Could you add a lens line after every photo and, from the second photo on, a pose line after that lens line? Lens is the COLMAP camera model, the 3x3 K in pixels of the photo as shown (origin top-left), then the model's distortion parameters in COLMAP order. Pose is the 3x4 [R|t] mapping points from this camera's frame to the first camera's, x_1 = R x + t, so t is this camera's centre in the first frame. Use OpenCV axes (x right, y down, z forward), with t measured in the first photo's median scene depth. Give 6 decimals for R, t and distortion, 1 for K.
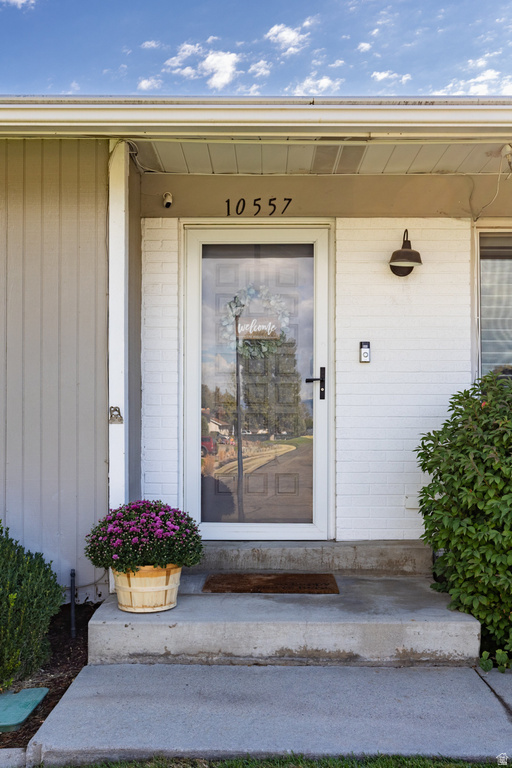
lens RADIAL K [[754.2, 0, 263.3], [0, 754.2, 423.2], [0, 0, 1]] dist [-0.004525, 0.000000]
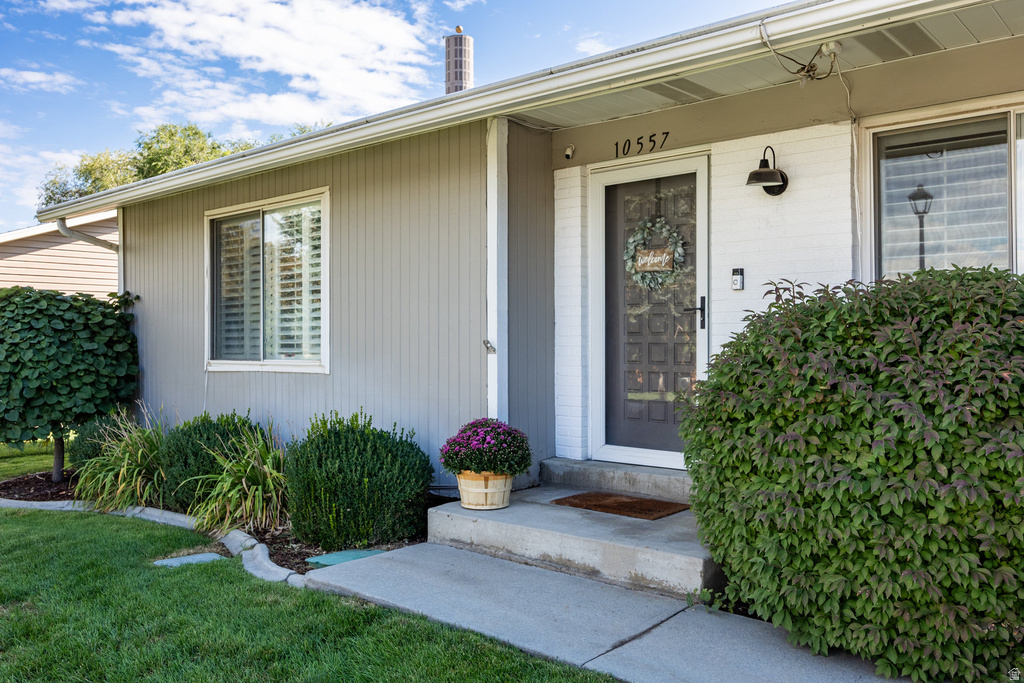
lens RADIAL K [[842.9, 0, 513.2], [0, 842.9, 339.3], [0, 0, 1]] dist [-0.008860, -0.003518]
pose [[0.760445, -0.004199, -0.649388, 0.729018], [0.002827, 0.999991, -0.003157, -0.018643], [0.649396, 0.000565, 0.760450, 0.002170]]
